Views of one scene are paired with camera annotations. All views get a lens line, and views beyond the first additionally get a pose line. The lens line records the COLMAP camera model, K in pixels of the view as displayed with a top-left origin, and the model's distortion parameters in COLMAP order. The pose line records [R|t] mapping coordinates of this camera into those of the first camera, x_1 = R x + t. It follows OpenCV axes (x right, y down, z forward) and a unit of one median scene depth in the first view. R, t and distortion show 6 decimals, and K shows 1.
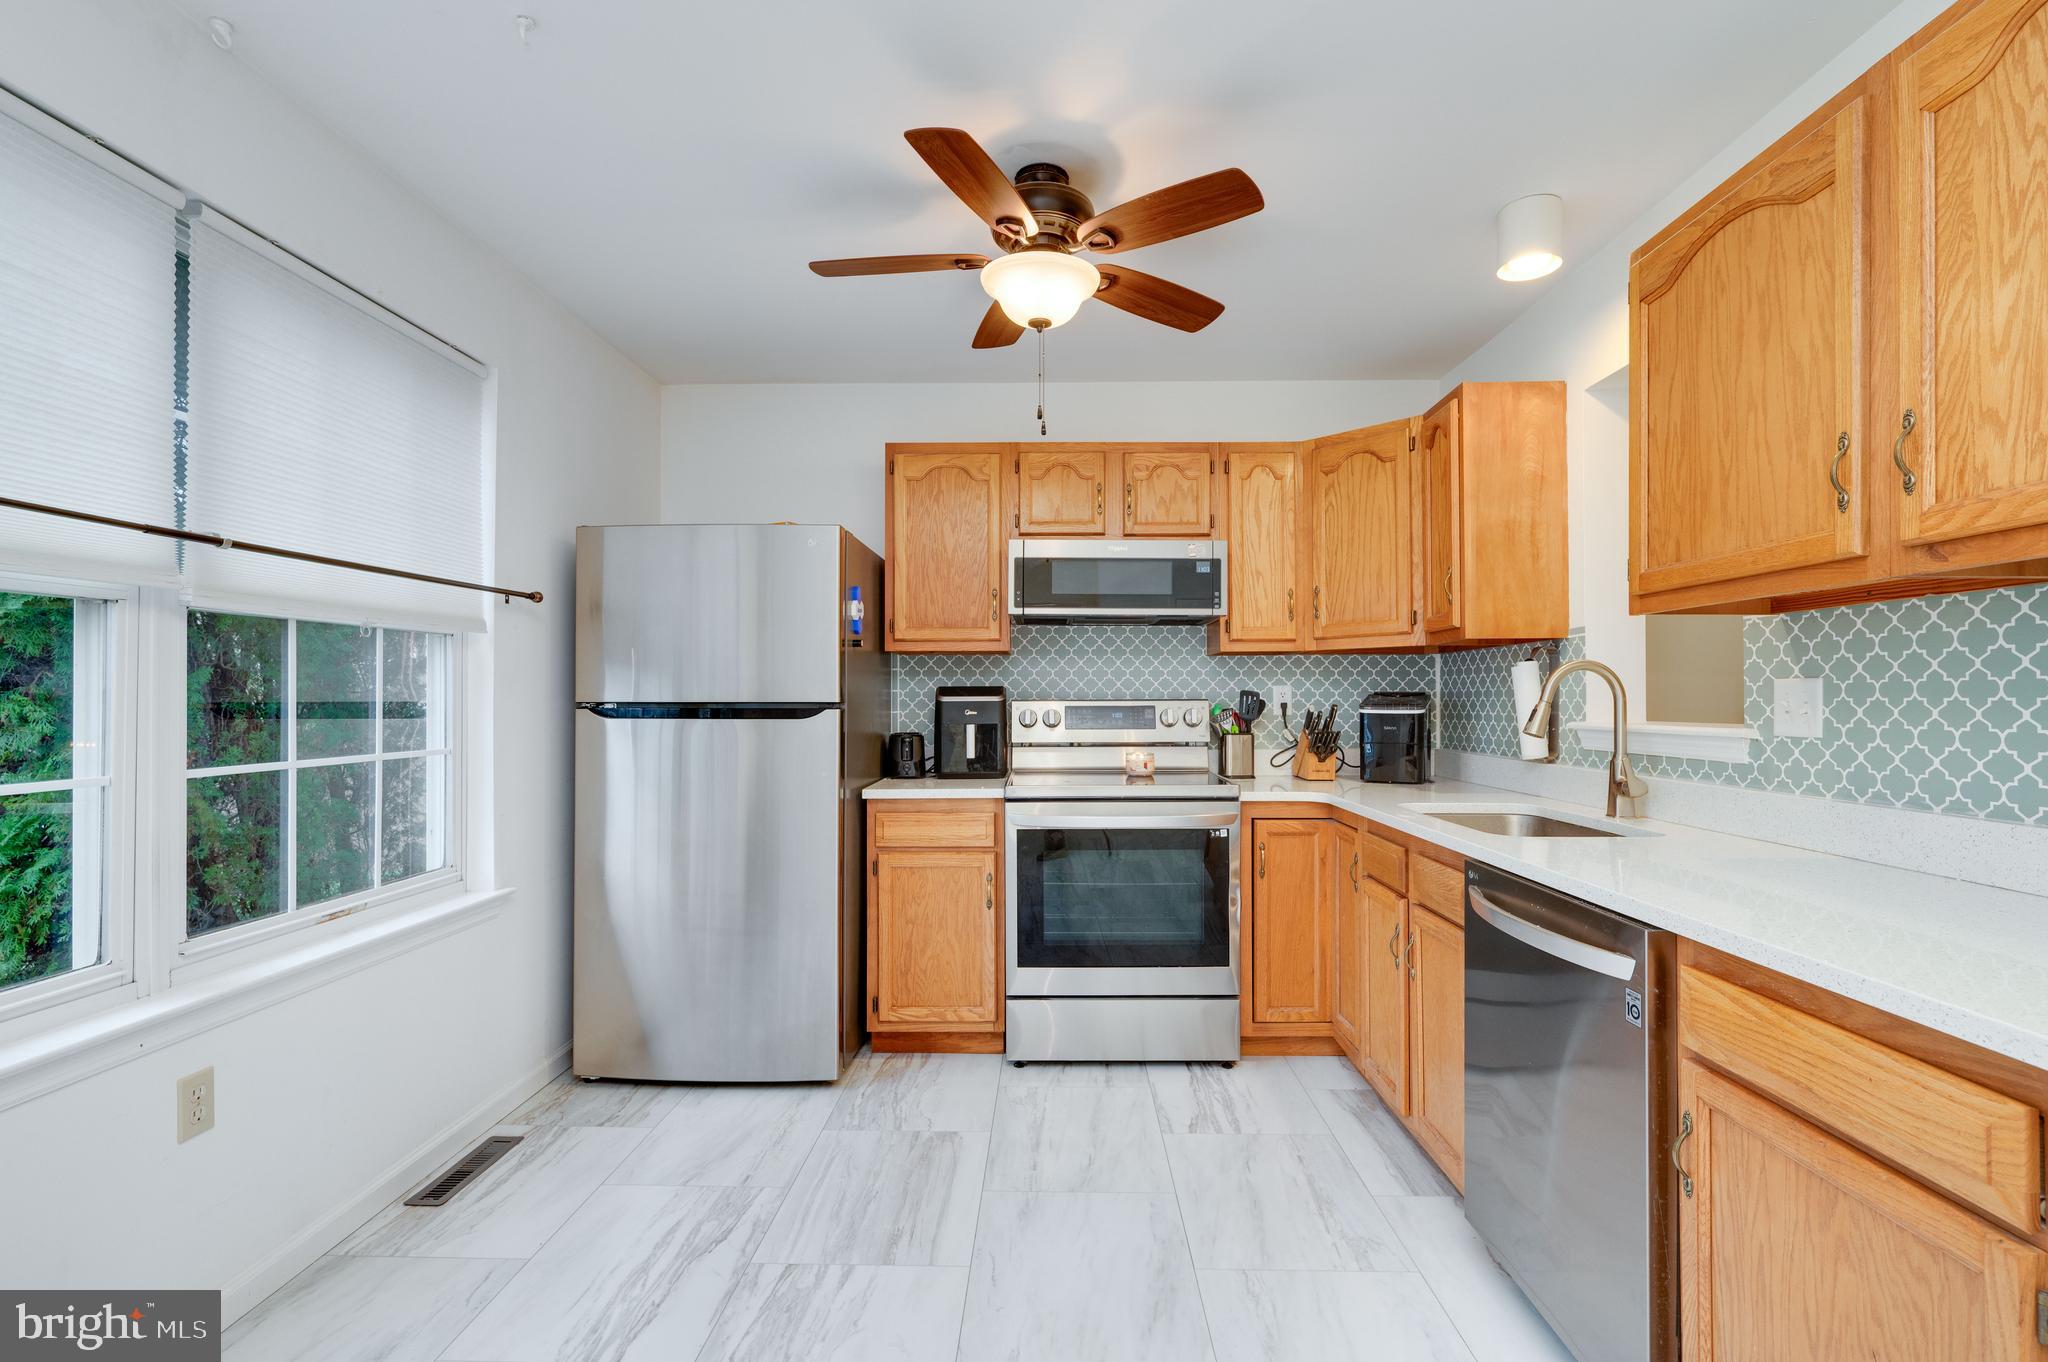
lens RADIAL K [[933.0, 0, 1028.9], [0, 933.0, 690.2], [0, 0, 1]] dist [0.001695, -0.001034]
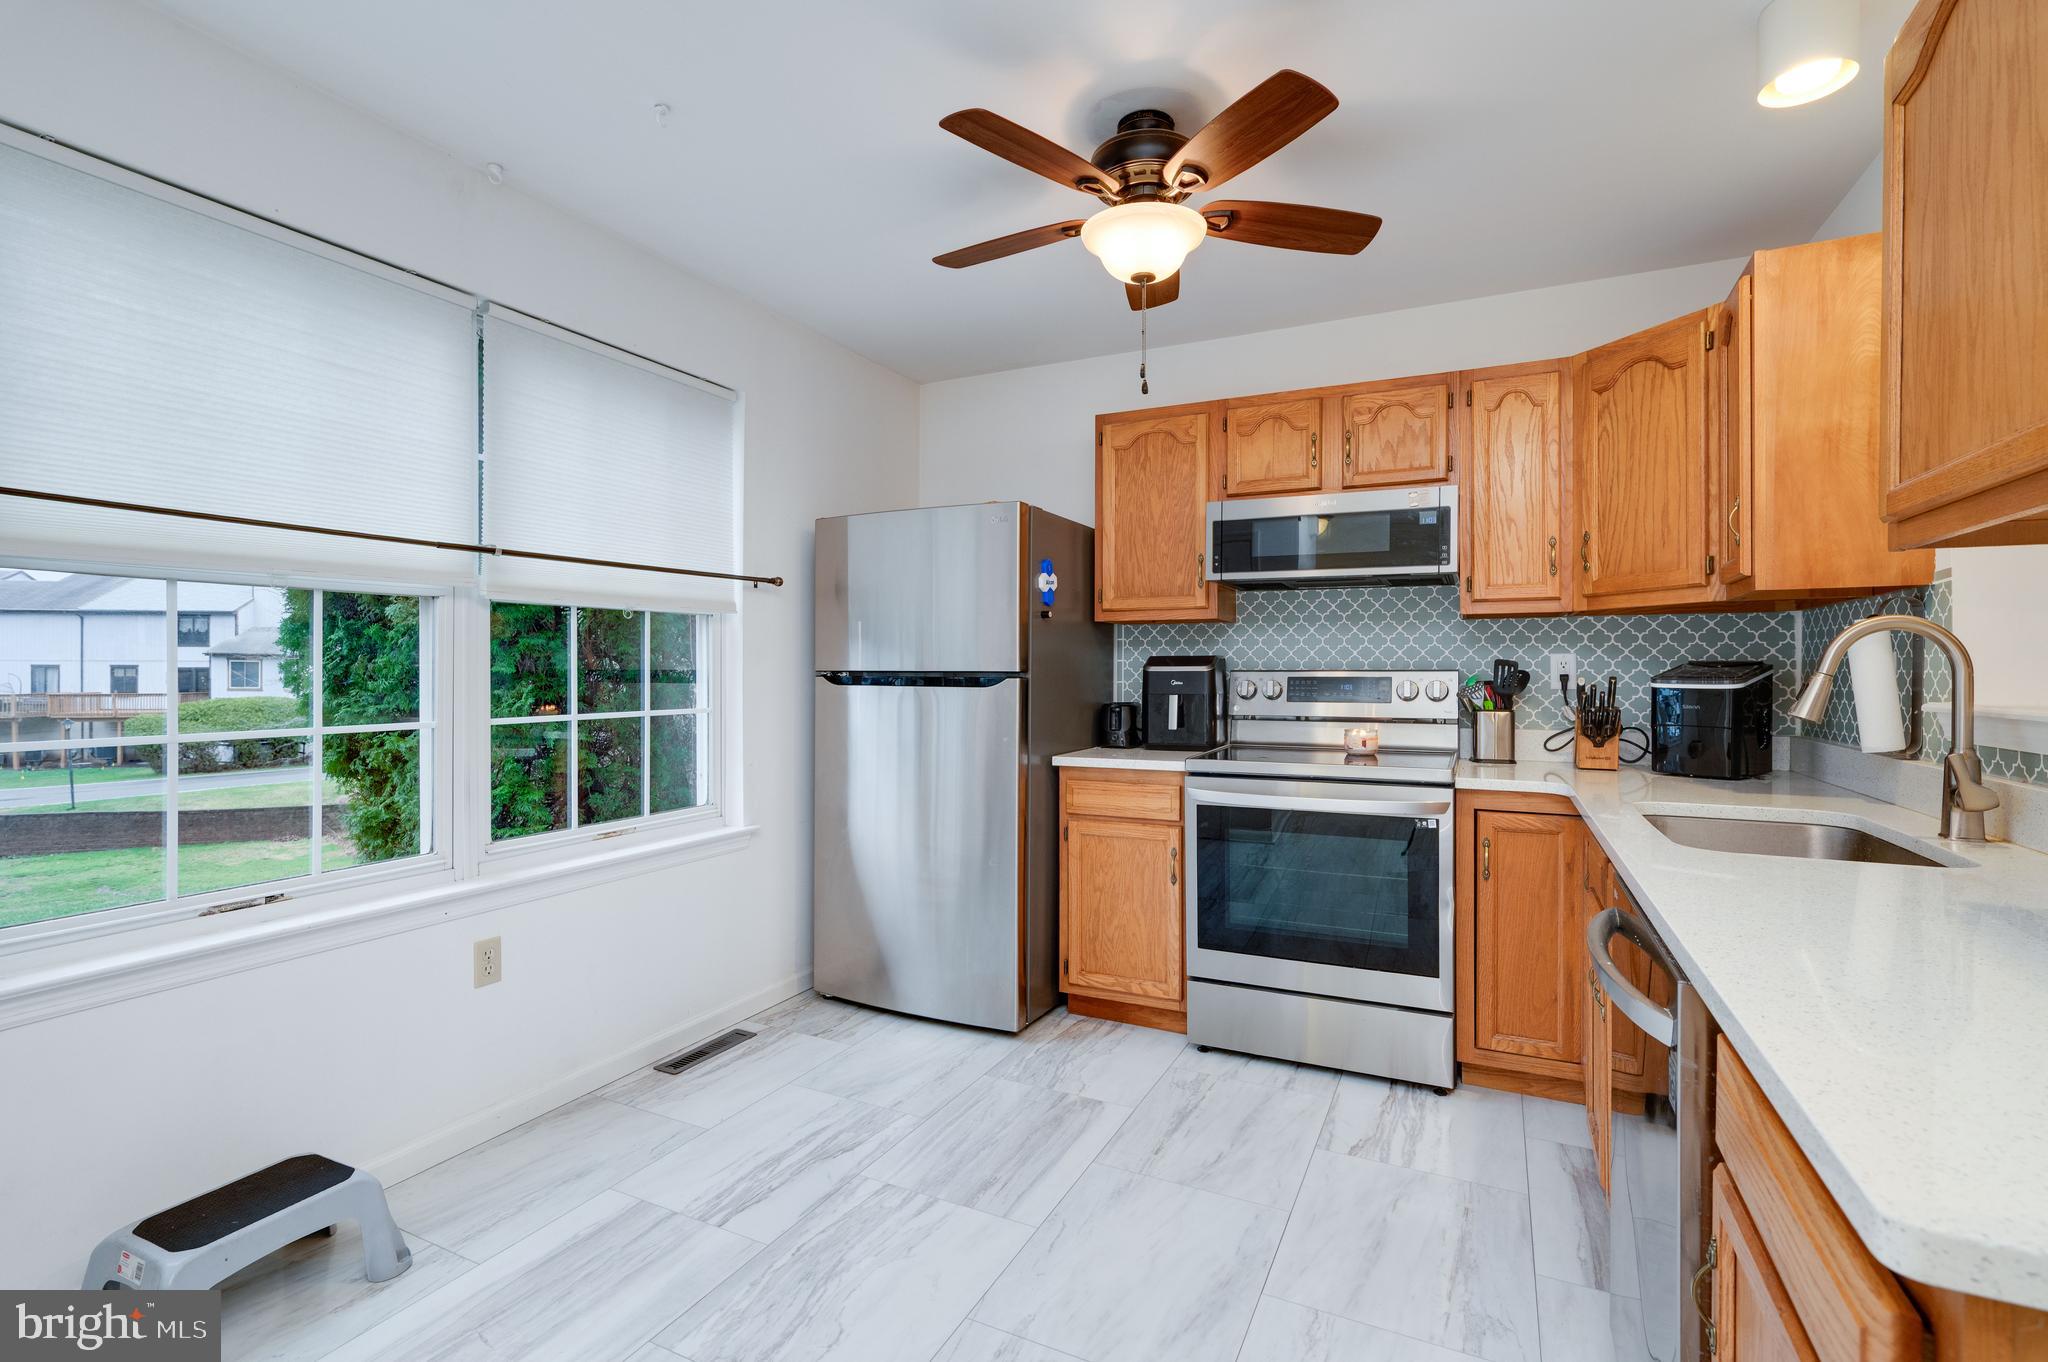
lens RADIAL K [[933.0, 0, 1015.4], [0, 933.0, 670.8], [0, 0, 1]] dist [0.001695, -0.001034]
pose [[0.905339, 0.003119, -0.424678, 0.251424], [0.001468, 0.999944, 0.010475, 0.001297], [0.424687, -0.010107, 0.905284, 0.057942]]
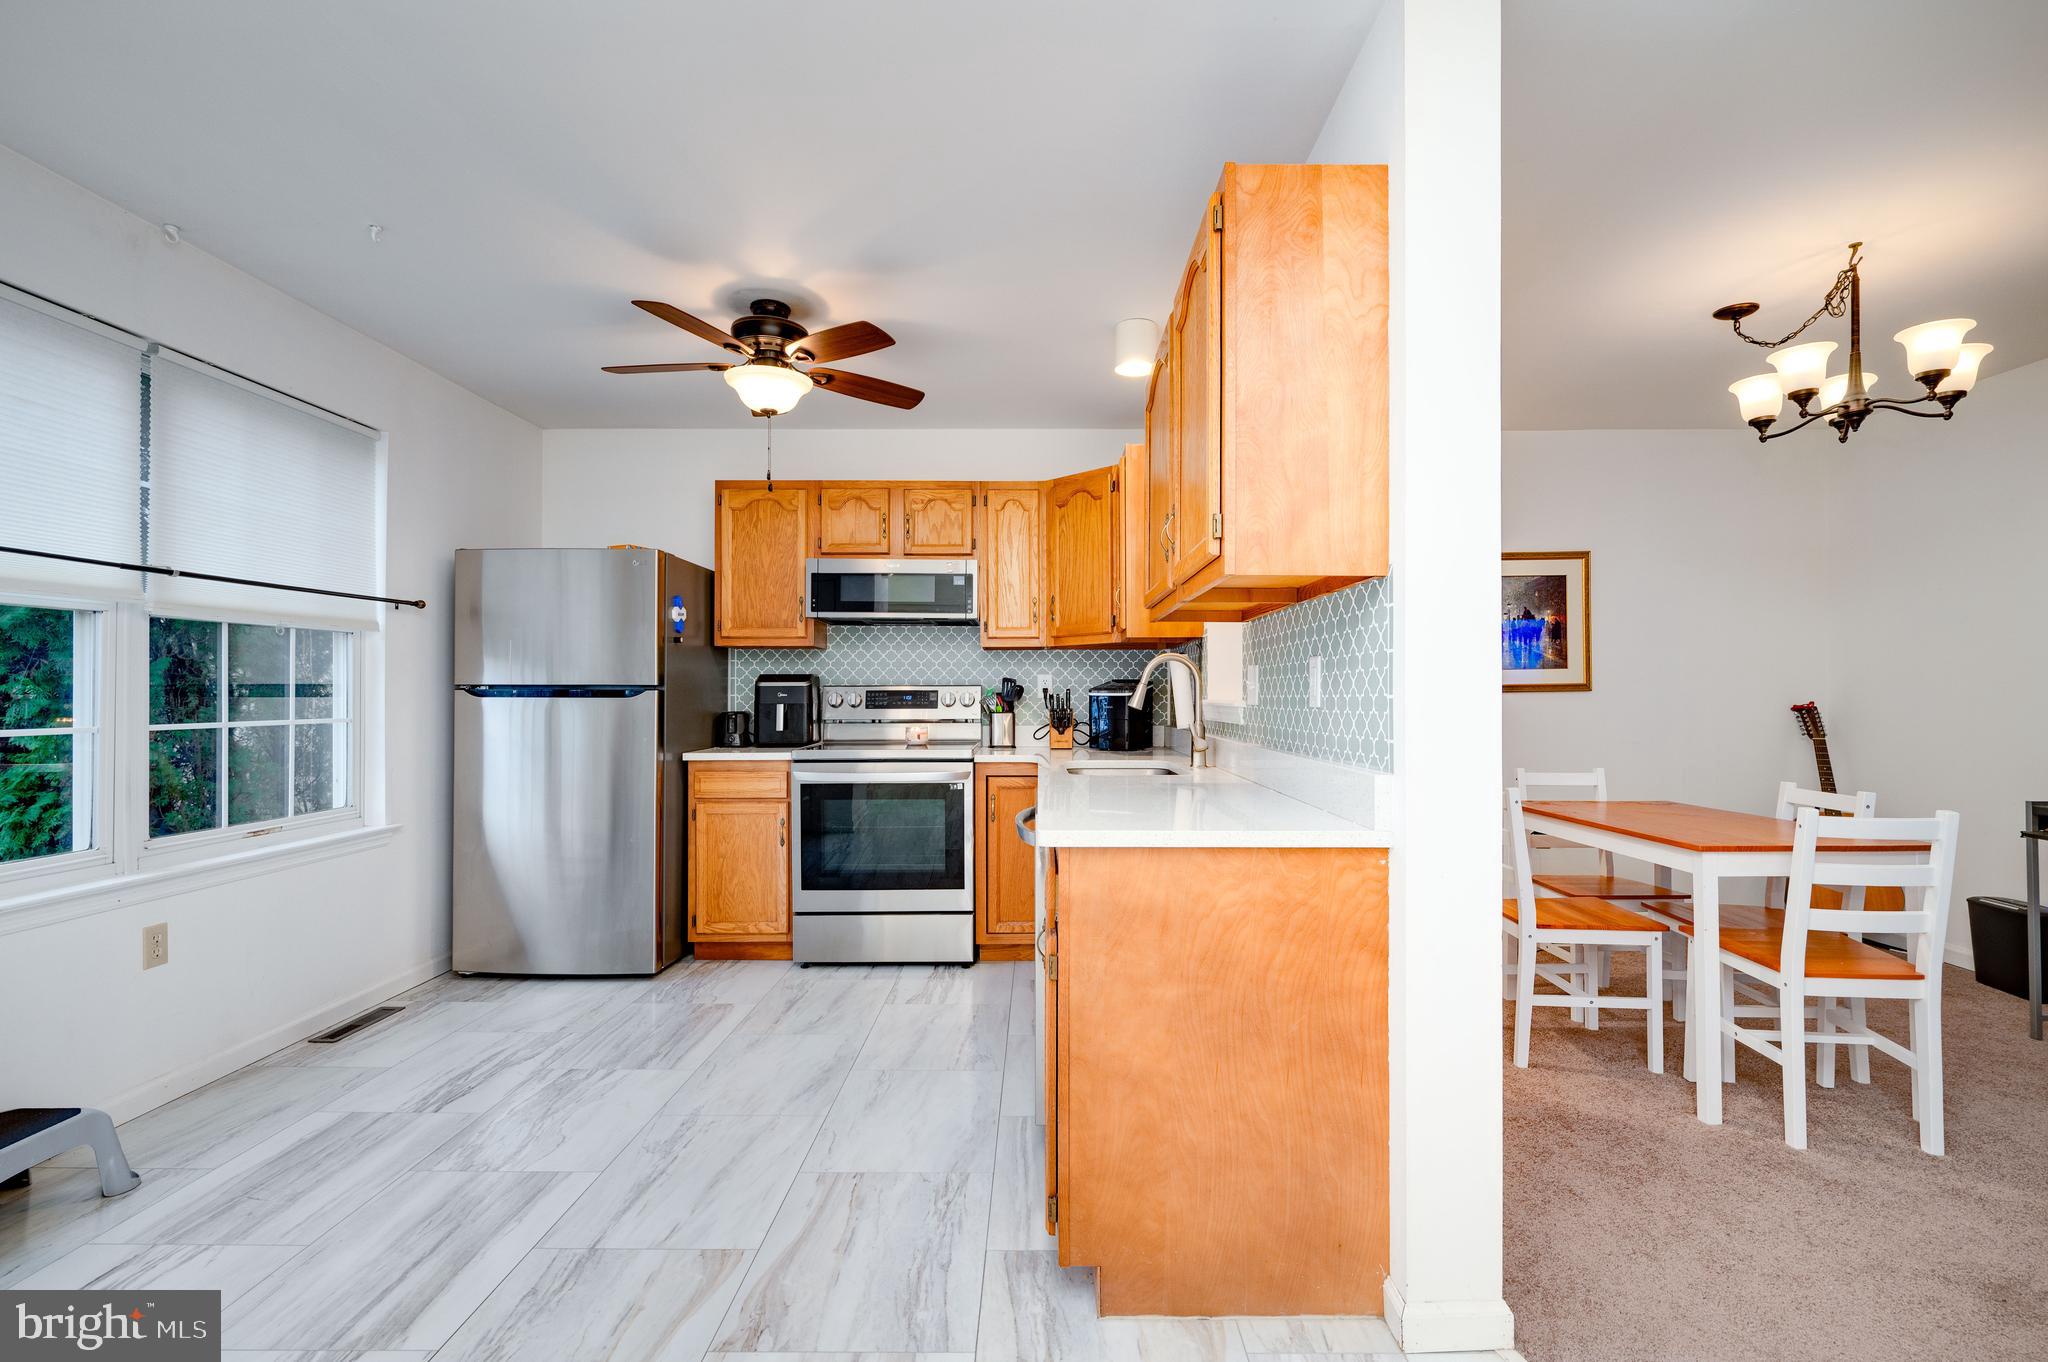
lens RADIAL K [[933.0, 0, 1023.5], [0, 933.0, 688.1], [0, 0, 1]] dist [0.001695, -0.001034]
pose [[0.999916, 0.001283, 0.012899, 0.311972], [-0.001311, 0.999997, 0.002171, 0.014744], [-0.012896, -0.002187, 0.999914, -0.334140]]
